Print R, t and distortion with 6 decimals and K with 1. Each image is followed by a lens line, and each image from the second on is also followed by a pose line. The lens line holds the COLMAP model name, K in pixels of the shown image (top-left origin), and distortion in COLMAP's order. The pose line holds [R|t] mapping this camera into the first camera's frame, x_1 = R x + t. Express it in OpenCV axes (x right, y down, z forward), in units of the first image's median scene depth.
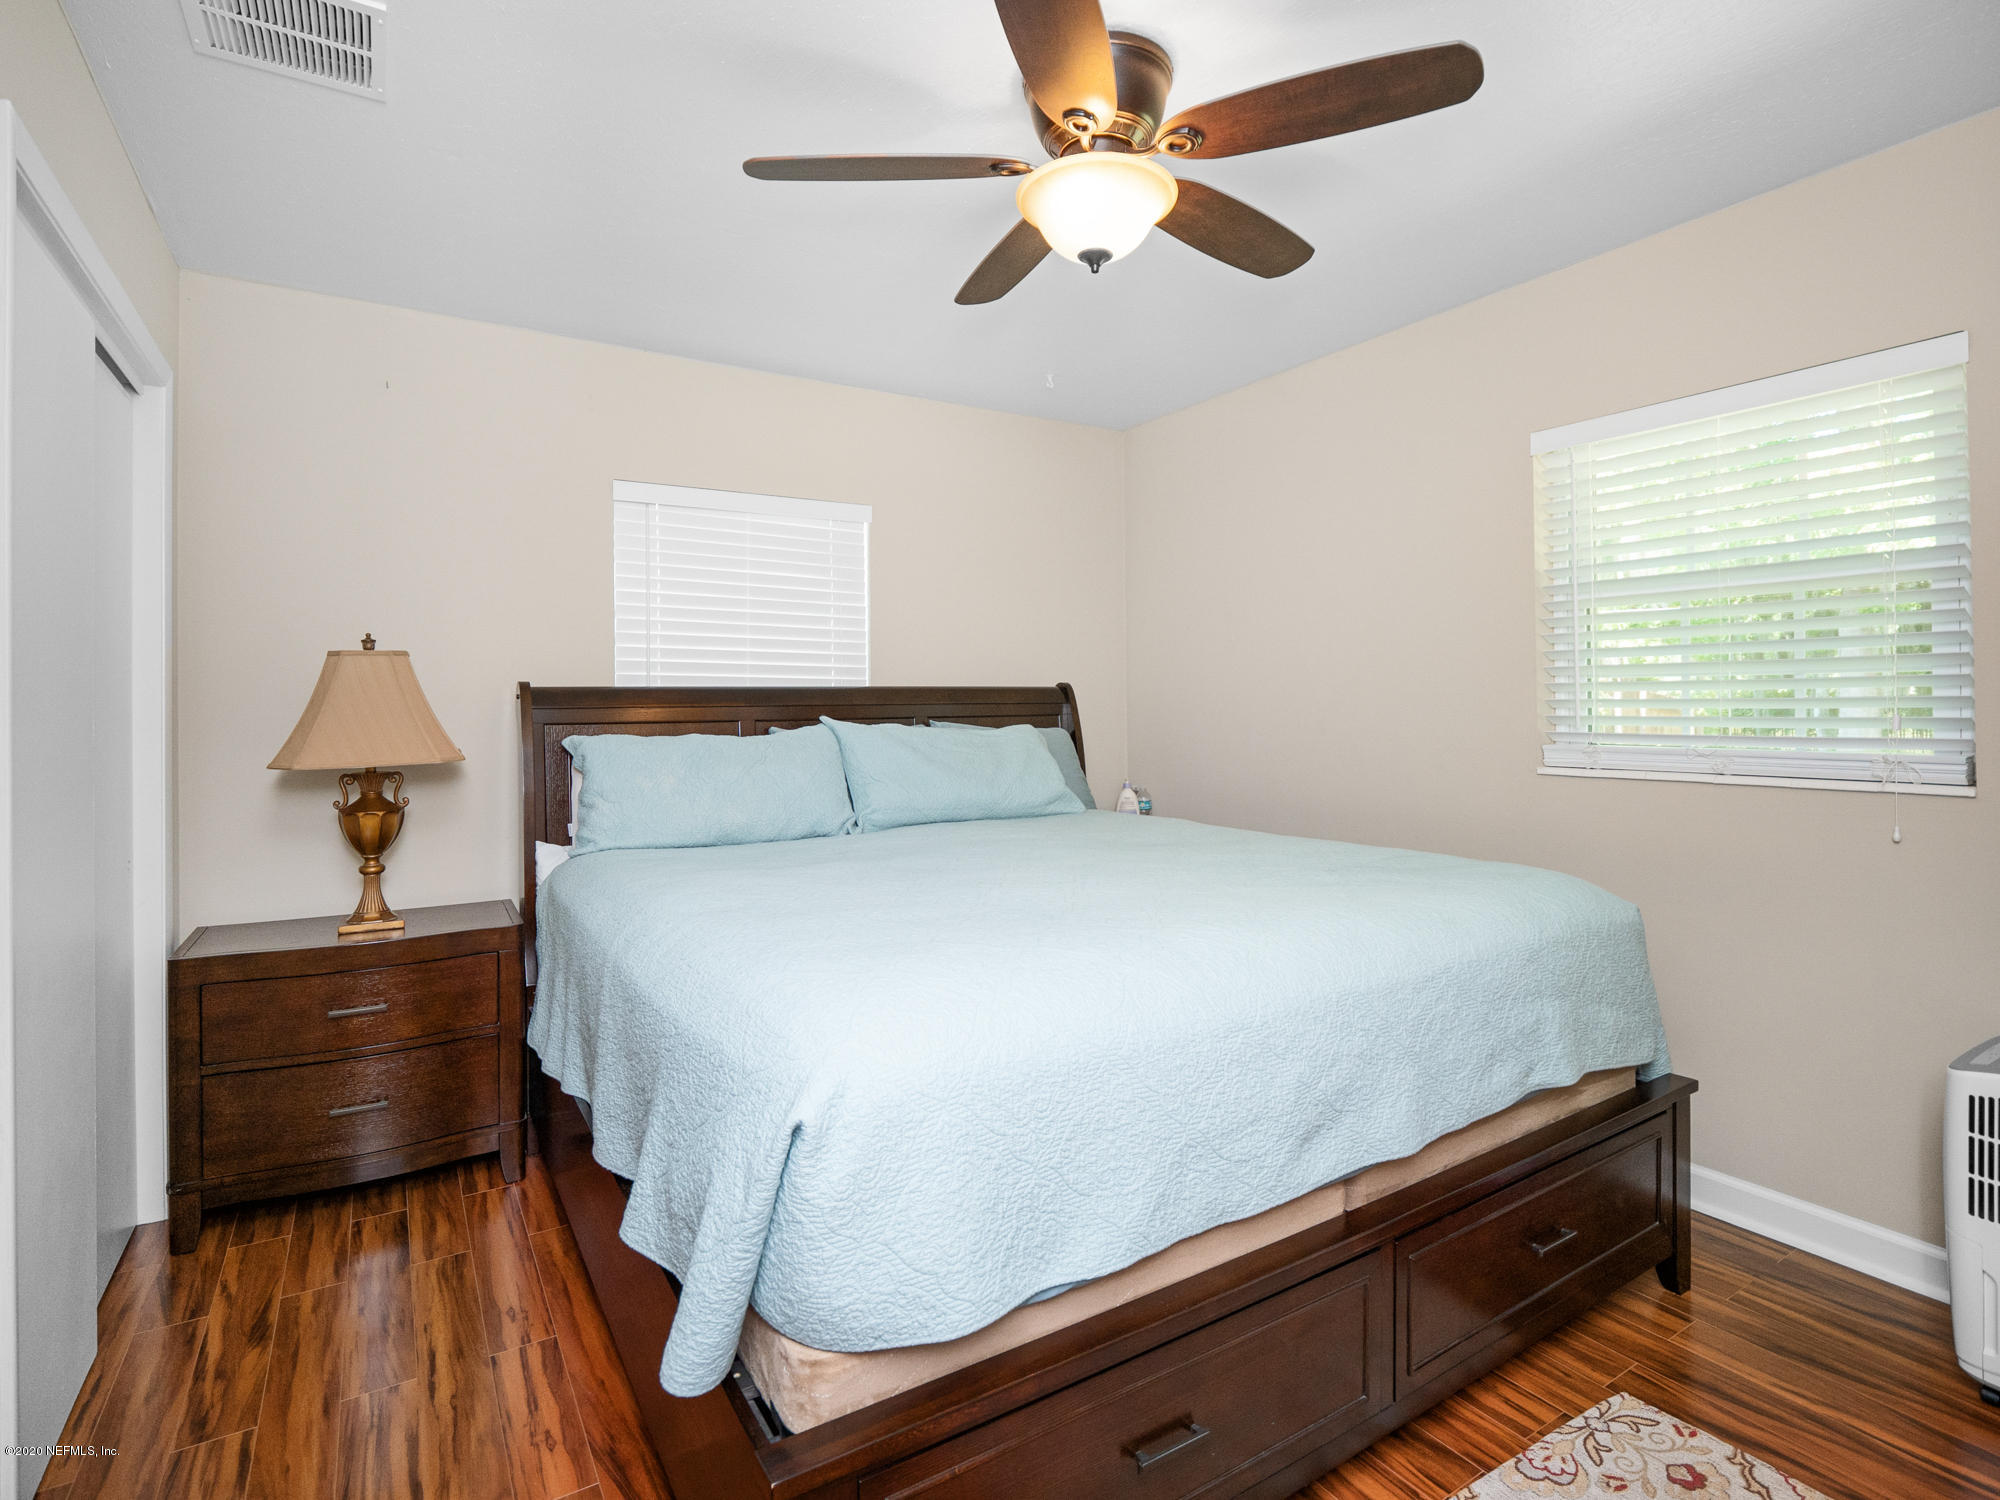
lens RADIAL K [[978.3, 0, 992.2], [0, 978.3, 699.7], [0, 0, 1]] dist [-0.011203, -0.001057]
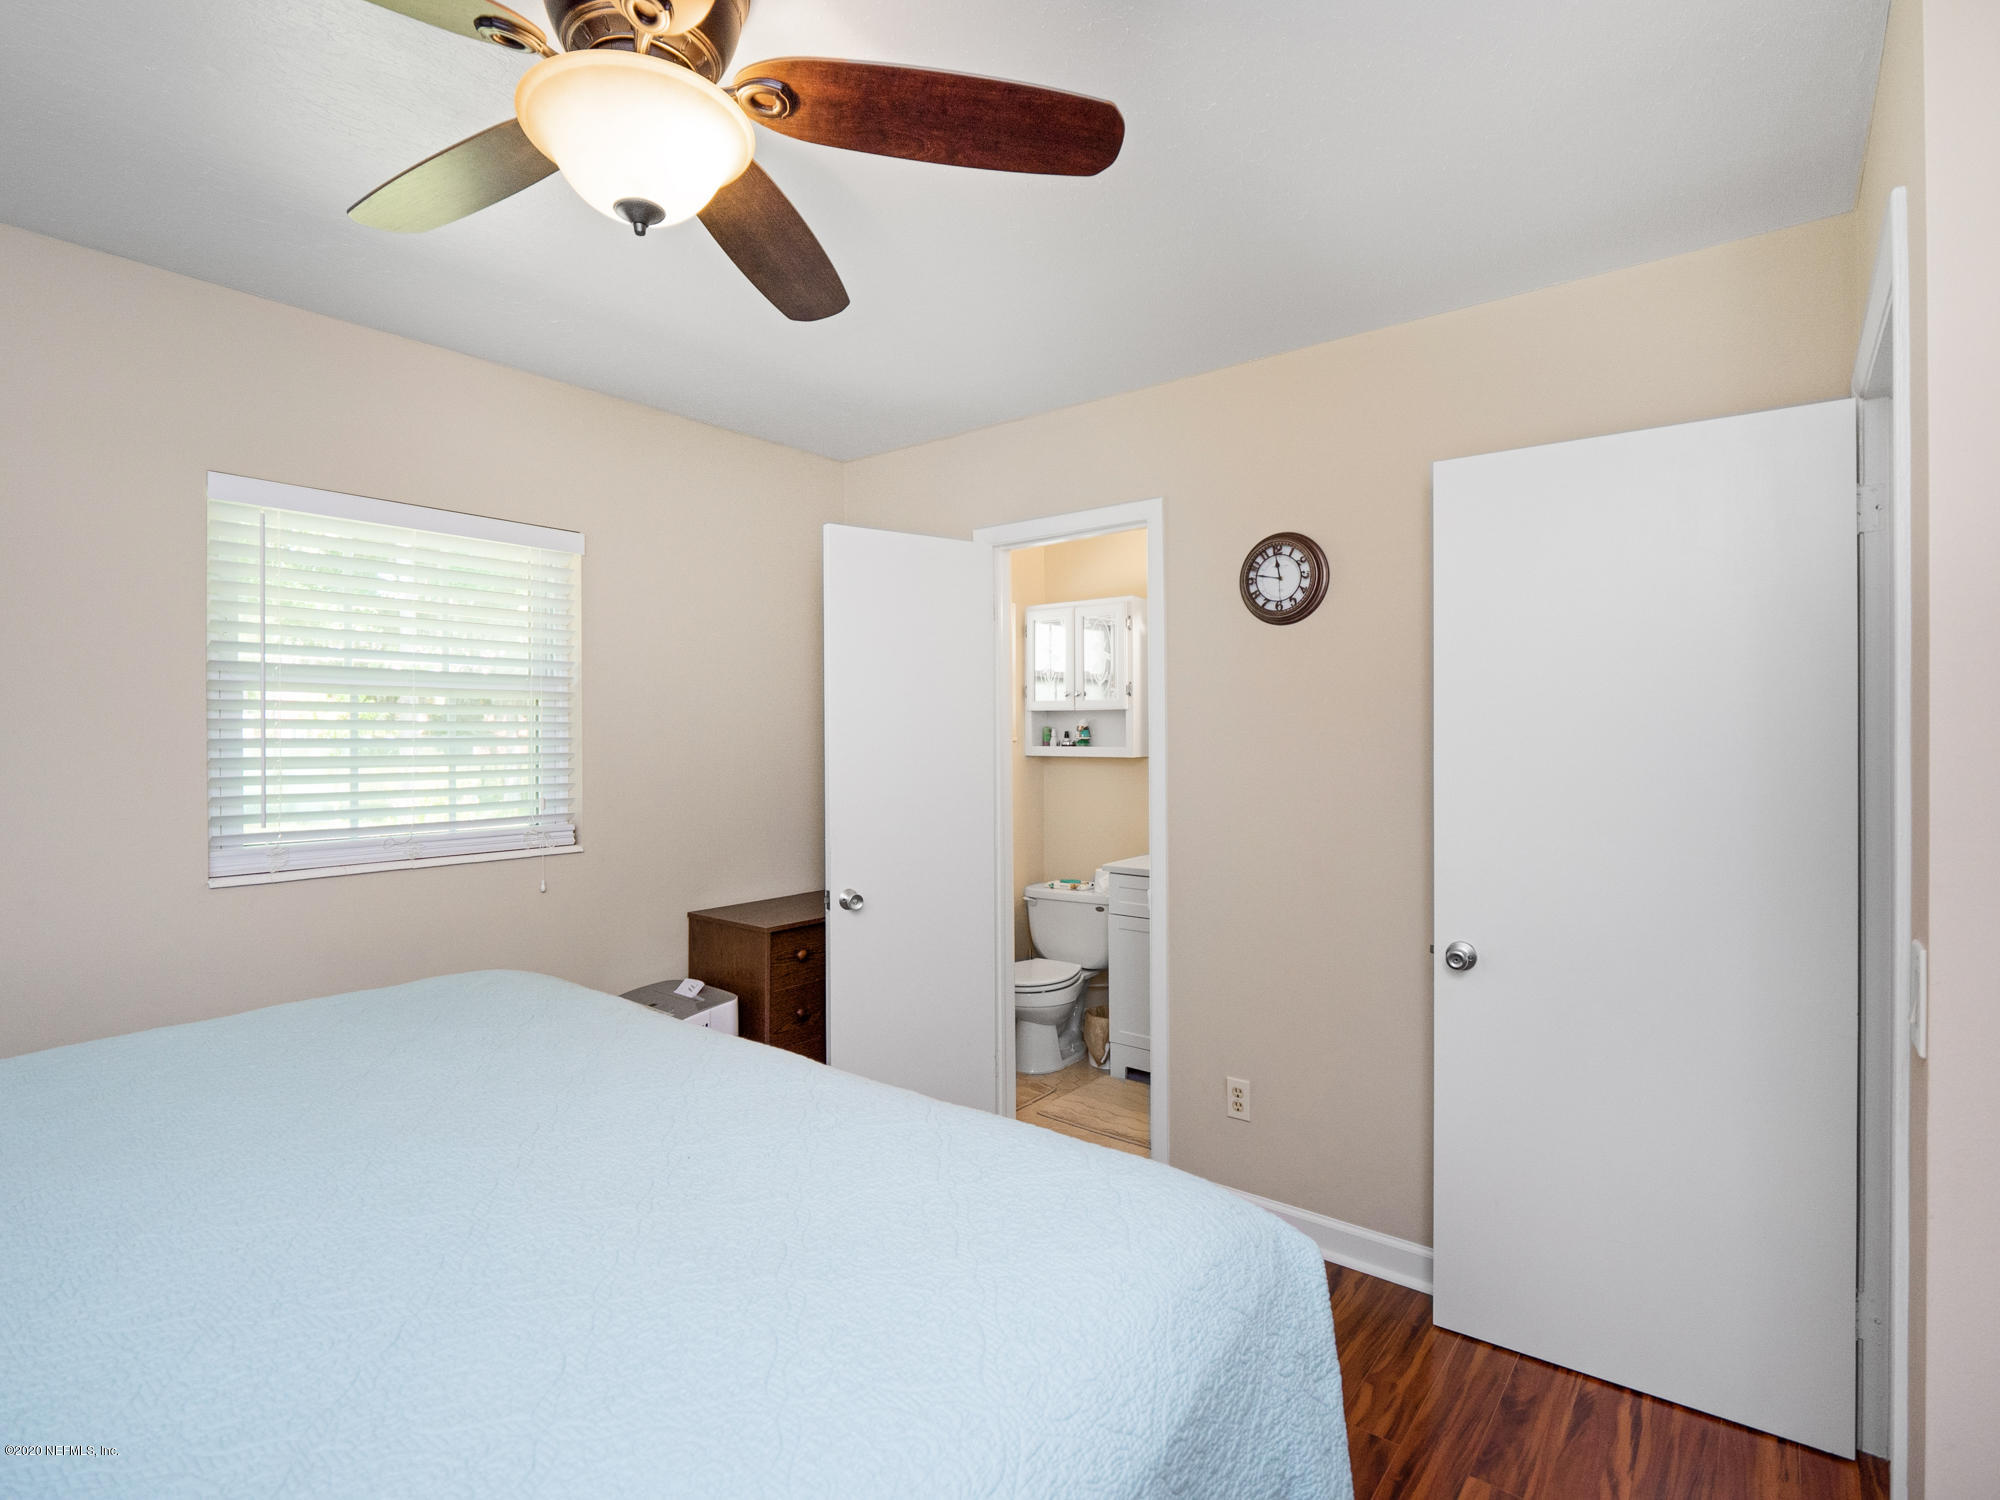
lens RADIAL K [[984.4, 0, 1000.0], [0, 984.4, 750.0], [0, 0, 1]] dist [-0.013800, 0.000145]
pose [[-0.336002, 0.031160, 0.941346, -0.509886], [0.037311, 0.999108, -0.019754, 0.001403], [-0.941122, 0.028485, -0.336865, 0.763113]]
